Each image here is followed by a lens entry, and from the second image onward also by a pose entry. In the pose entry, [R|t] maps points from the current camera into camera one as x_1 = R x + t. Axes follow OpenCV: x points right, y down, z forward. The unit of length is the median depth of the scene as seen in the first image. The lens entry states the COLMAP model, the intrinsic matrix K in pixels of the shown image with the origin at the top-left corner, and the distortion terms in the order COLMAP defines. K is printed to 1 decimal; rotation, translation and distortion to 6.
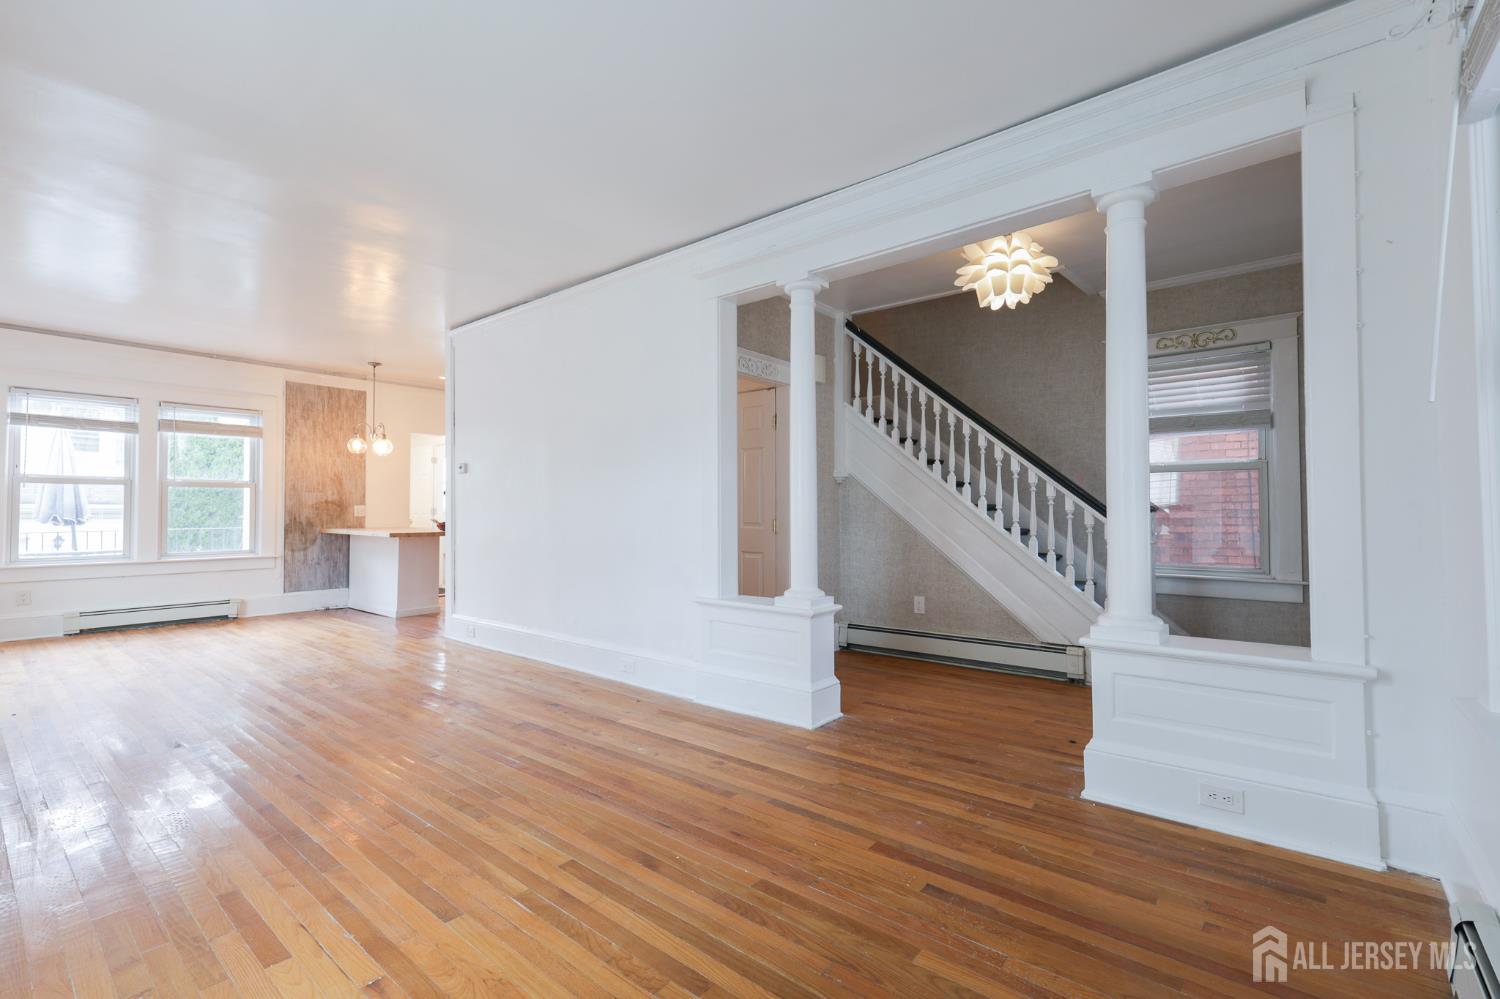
lens RADIAL K [[651.9, 0, 750.0], [0, 651.9, 499.5], [0, 0, 1]] dist [0.017674, -0.000305]
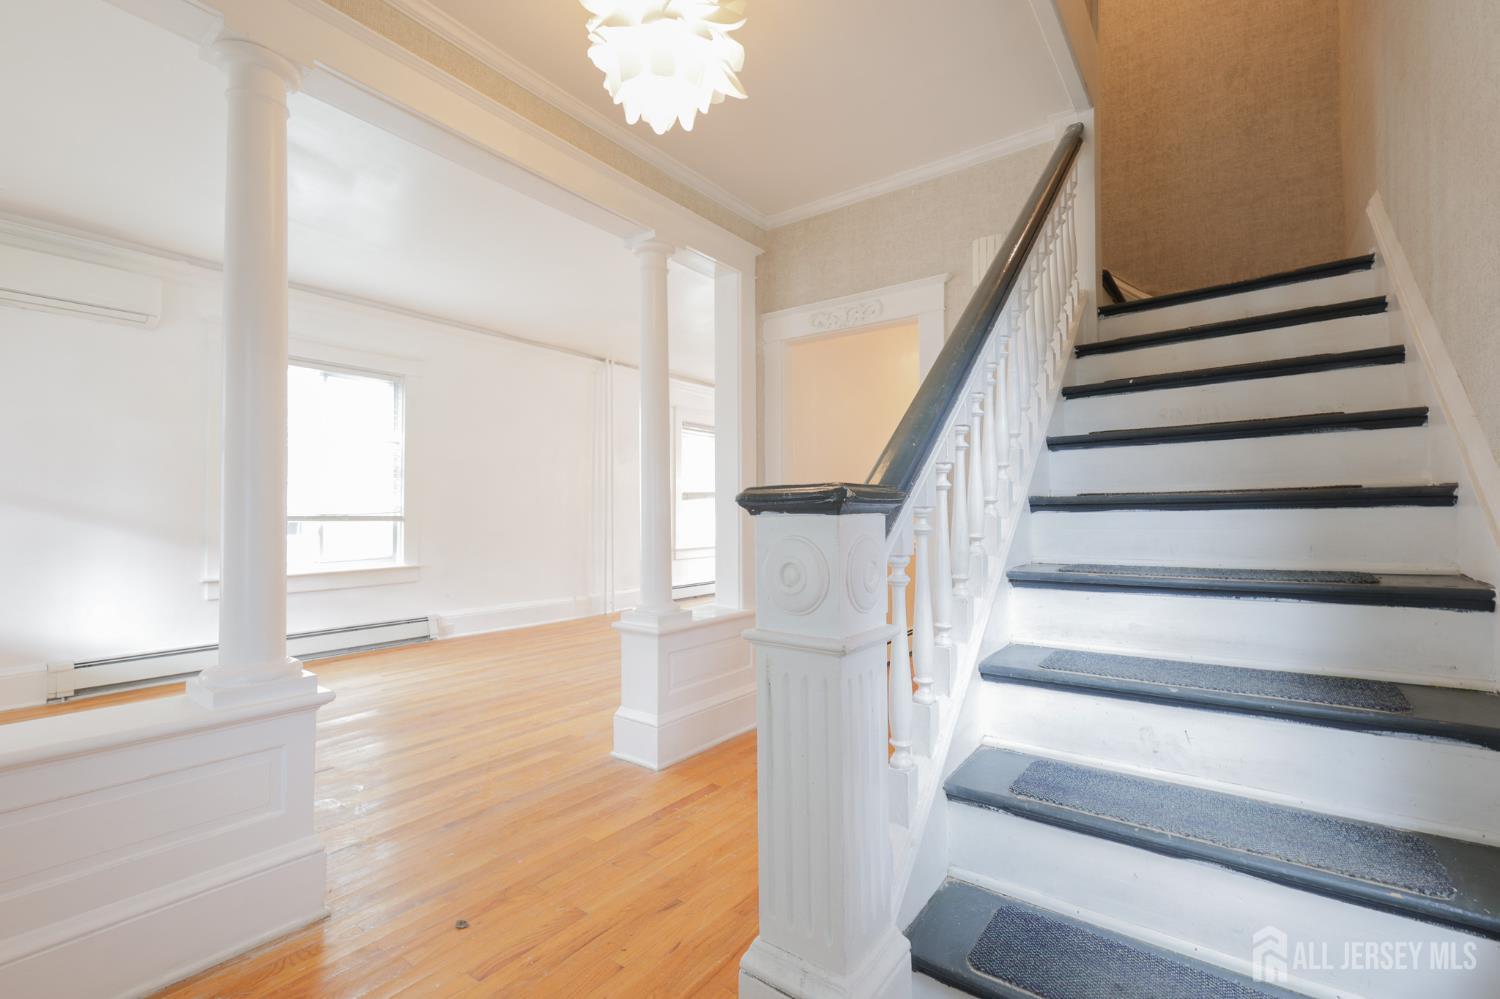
lens RADIAL K [[651.9, 0, 750.0], [0, 651.9, 499.5], [0, 0, 1]] dist [0.017674, -0.000305]
pose [[0.044404, -0.016364, -0.998880, 0.953630], [0.026387, 0.999536, -0.015201, 0.018477], [0.998665, -0.025682, 0.044815, 1.094550]]
